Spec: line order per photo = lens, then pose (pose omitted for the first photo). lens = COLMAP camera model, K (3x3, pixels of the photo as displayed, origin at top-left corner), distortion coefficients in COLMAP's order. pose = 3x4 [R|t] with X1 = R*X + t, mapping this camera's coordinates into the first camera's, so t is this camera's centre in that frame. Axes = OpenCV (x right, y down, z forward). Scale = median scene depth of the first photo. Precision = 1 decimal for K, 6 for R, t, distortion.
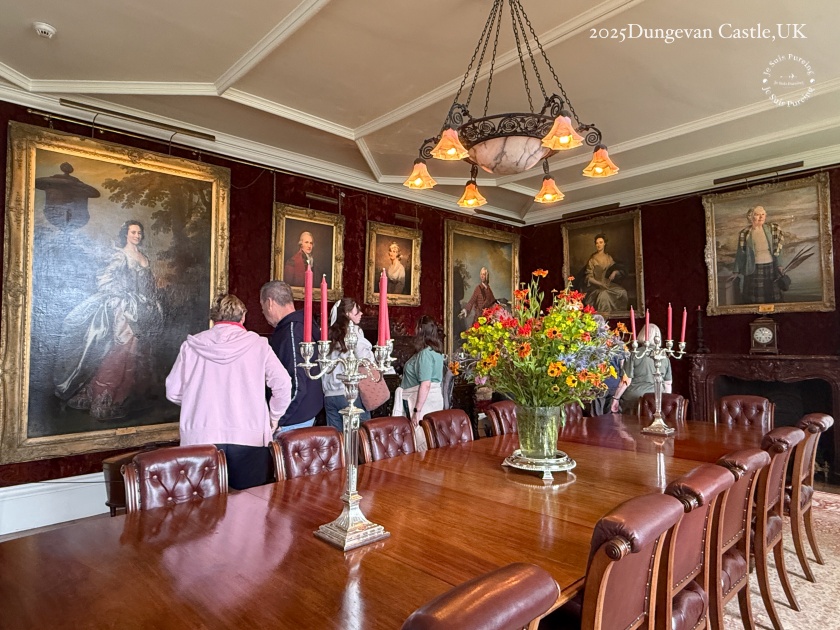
lens RADIAL K [[502.7, 0, 420.0], [0, 502.7, 315.0], [0, 0, 1]] dist [0.001222, -0.002250]
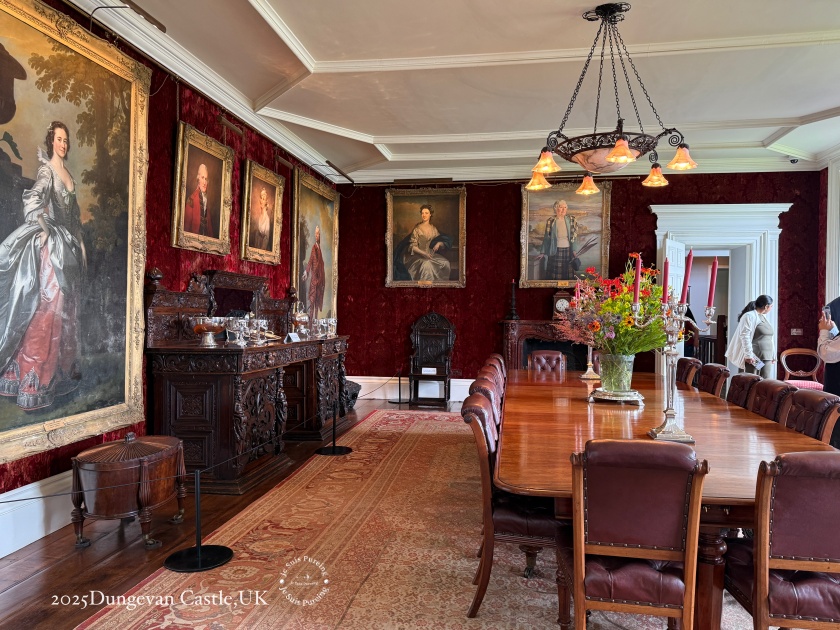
lens RADIAL K [[606.7, 0, 420.0], [0, 606.7, 315.0], [0, 0, 1]] dist [0.127098, -0.133430]
pose [[0.795245, 0.007887, 0.606238, -0.544347], [-0.043790, 0.998051, 0.044459, 0.012814], [-0.604705, -0.061903, 0.794040, 0.006177]]
